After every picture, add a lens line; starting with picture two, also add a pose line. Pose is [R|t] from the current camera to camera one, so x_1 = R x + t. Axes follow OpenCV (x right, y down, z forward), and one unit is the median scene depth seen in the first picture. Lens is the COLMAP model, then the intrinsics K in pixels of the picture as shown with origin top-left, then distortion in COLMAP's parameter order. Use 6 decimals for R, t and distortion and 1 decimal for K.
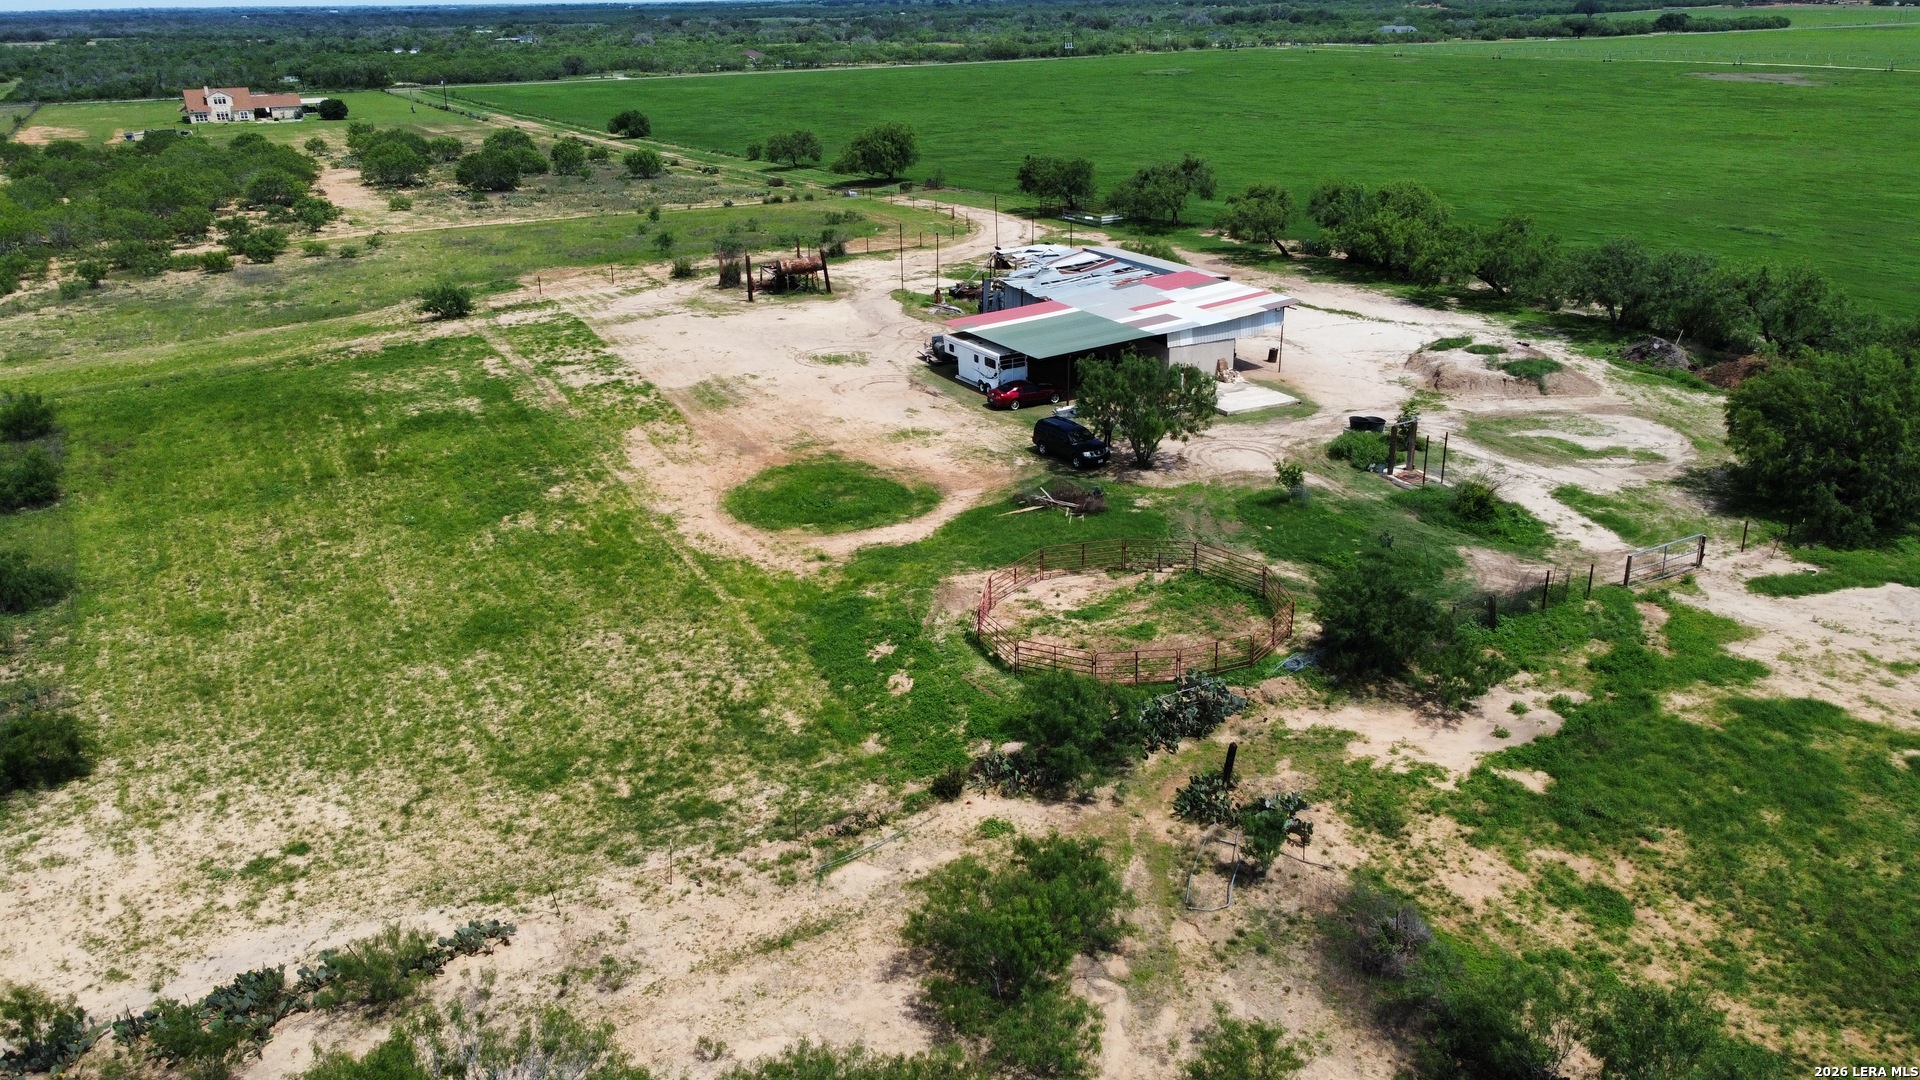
lens RADIAL K [[1482.7, 0, 954.8], [0, 1482.7, 534.7], [0, 0, 1]] dist [0.003586, -0.001723]
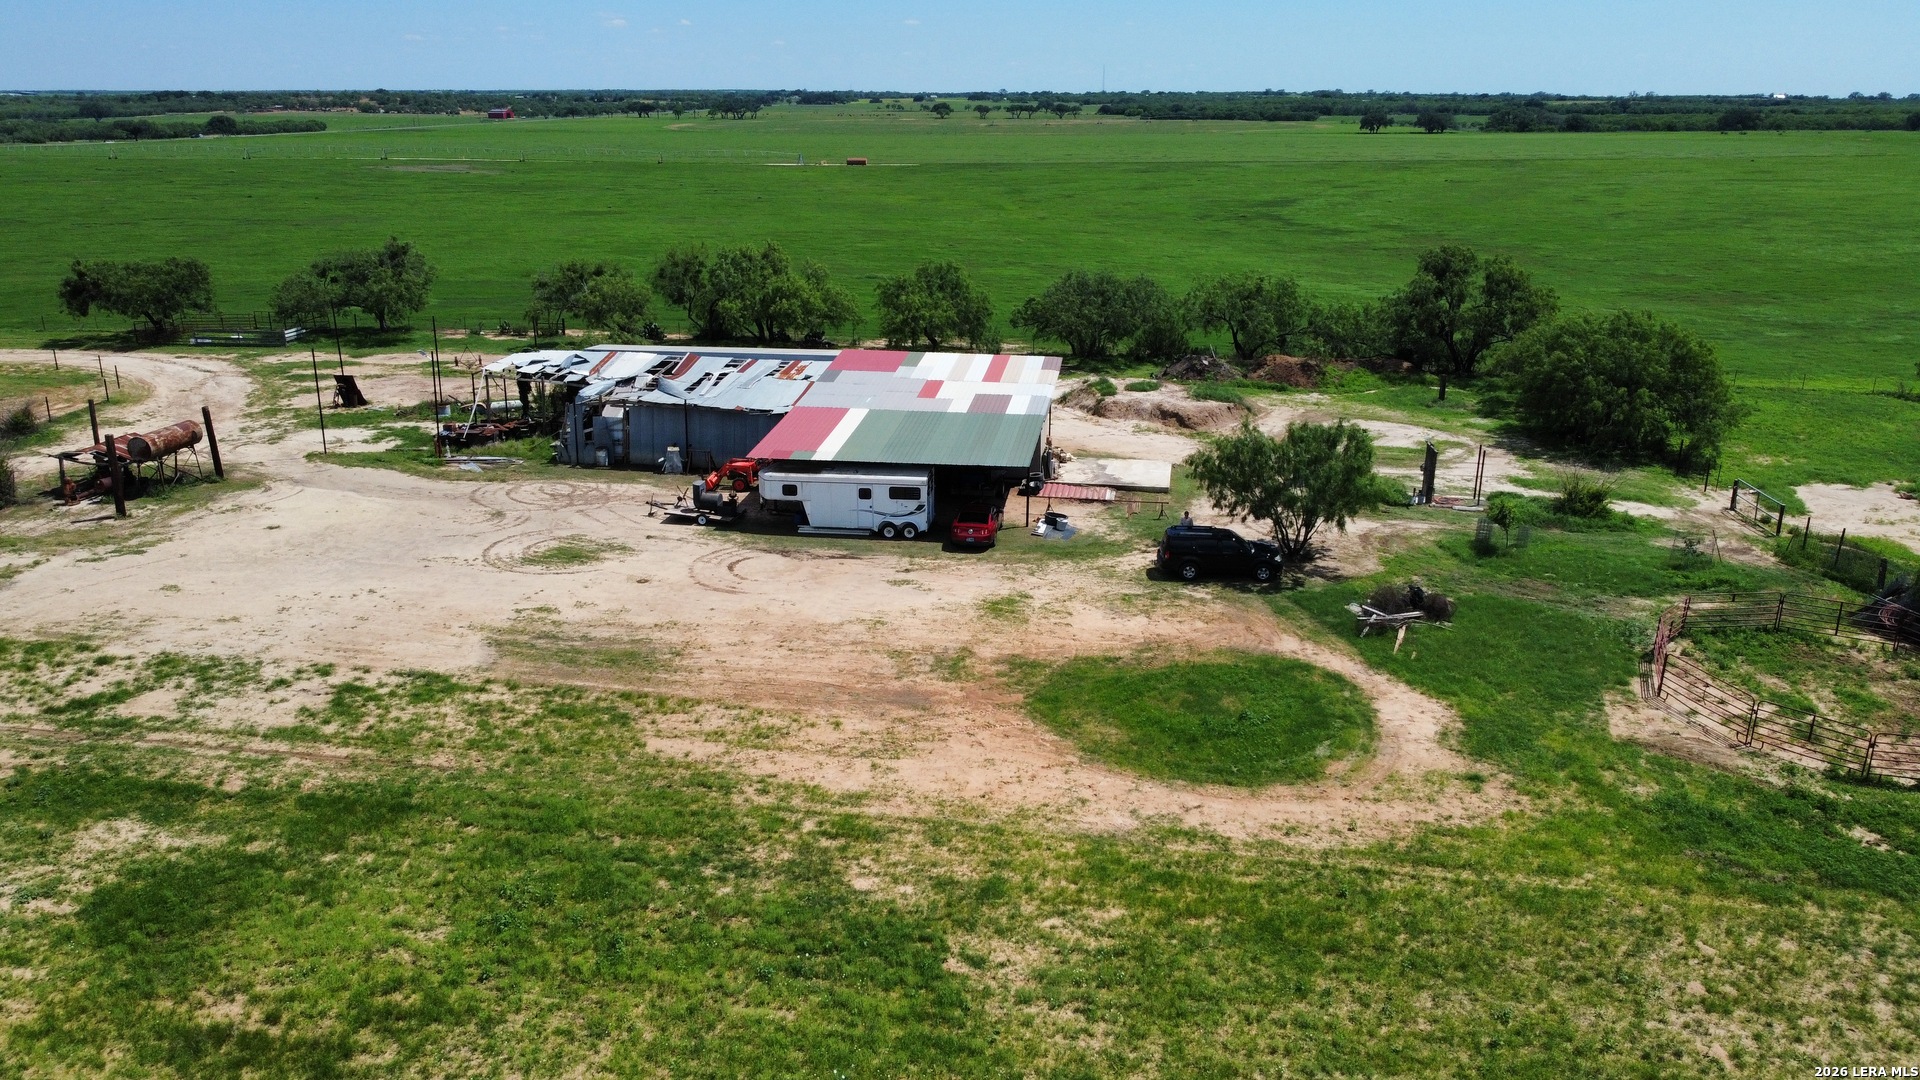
lens RADIAL K [[1482.7, 0, 955.9], [0, 1482.7, 540.9], [0, 0, 1]] dist [0.003586, -0.001723]
pose [[0.573852, -0.215498, 0.790098, -0.487953], [0.268019, 0.961049, 0.067461, -0.129009], [-0.773860, 0.173049, 0.609257, 0.543130]]
